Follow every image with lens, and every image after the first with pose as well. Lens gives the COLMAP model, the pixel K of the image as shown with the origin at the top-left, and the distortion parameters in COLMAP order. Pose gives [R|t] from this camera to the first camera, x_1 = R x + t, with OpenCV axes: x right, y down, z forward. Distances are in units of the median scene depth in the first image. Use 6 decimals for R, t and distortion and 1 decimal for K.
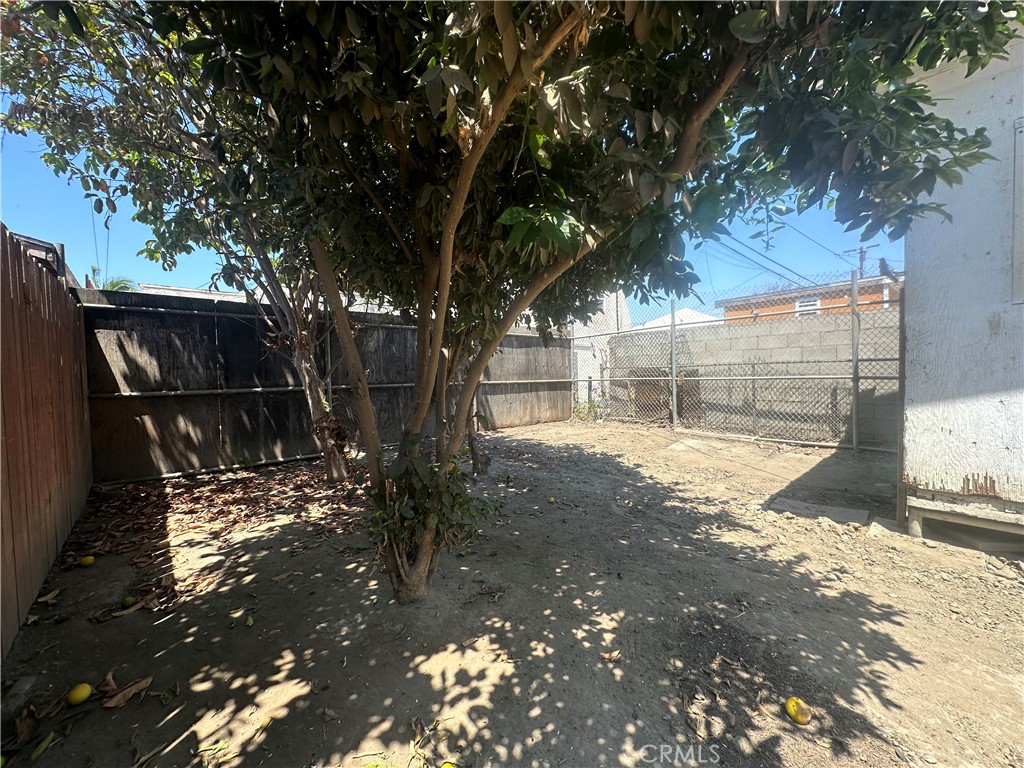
lens RADIAL K [[407.5, 0, 511.0], [0, 407.5, 385.9], [0, 0, 1]] dist [-0.001737, 0.000095]
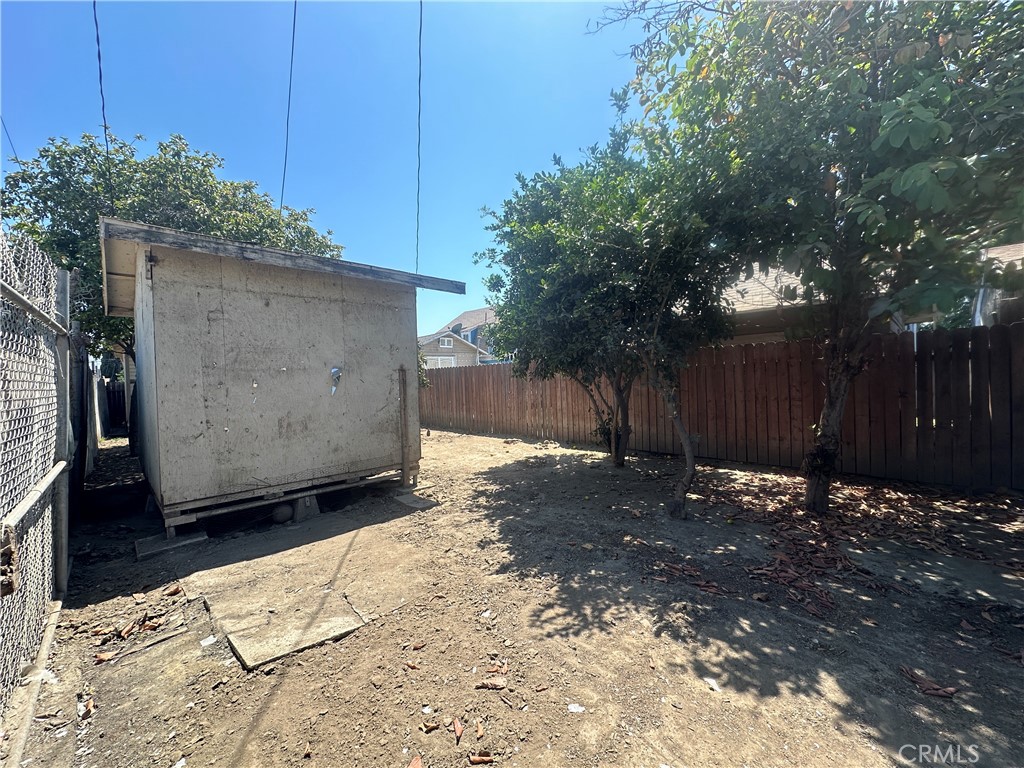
lens RADIAL K [[407.5, 0, 511.0], [0, 407.5, 385.9], [0, 0, 1]] dist [-0.001737, 0.000095]
pose [[-0.997860, 0.055389, -0.034747, 0.461851], [0.053687, 0.997398, 0.048123, -0.212900], [0.037322, 0.046154, -0.998237, 2.836429]]
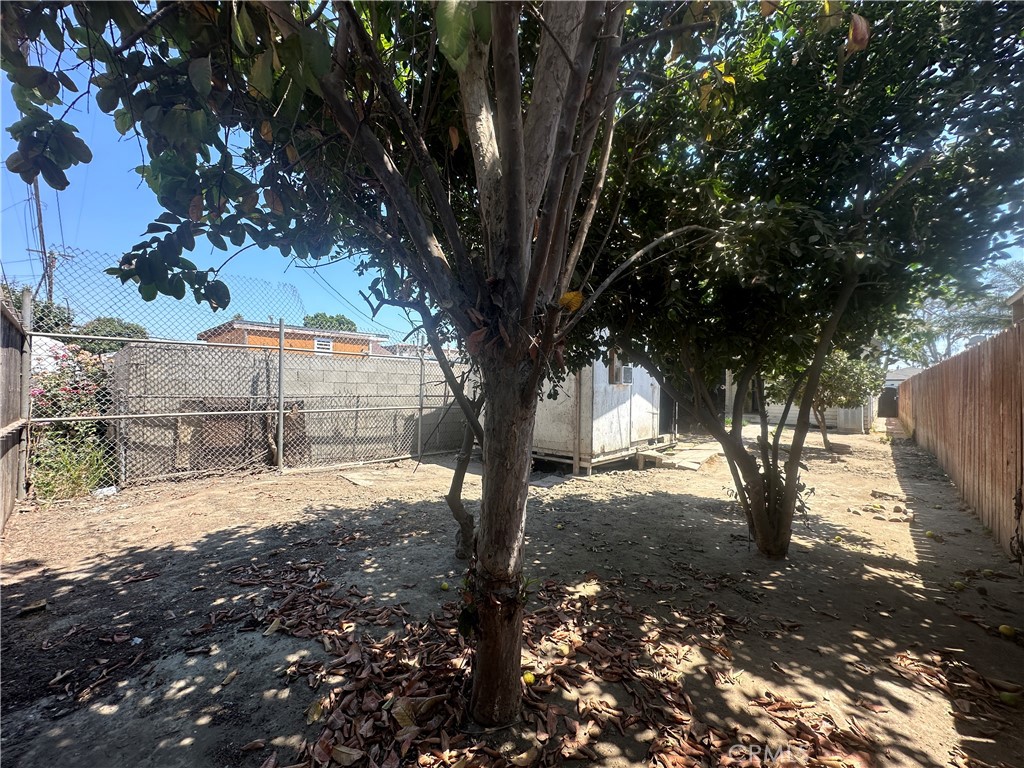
lens RADIAL K [[407.5, 0, 511.0], [0, 407.5, 385.9], [0, 0, 1]] dist [-0.001737, 0.000095]
pose [[-0.107457, 0.030963, 0.993727, -1.206753], [0.022449, 0.999336, -0.028710, -0.089169], [-0.993956, 0.019223, -0.108081, 1.506882]]
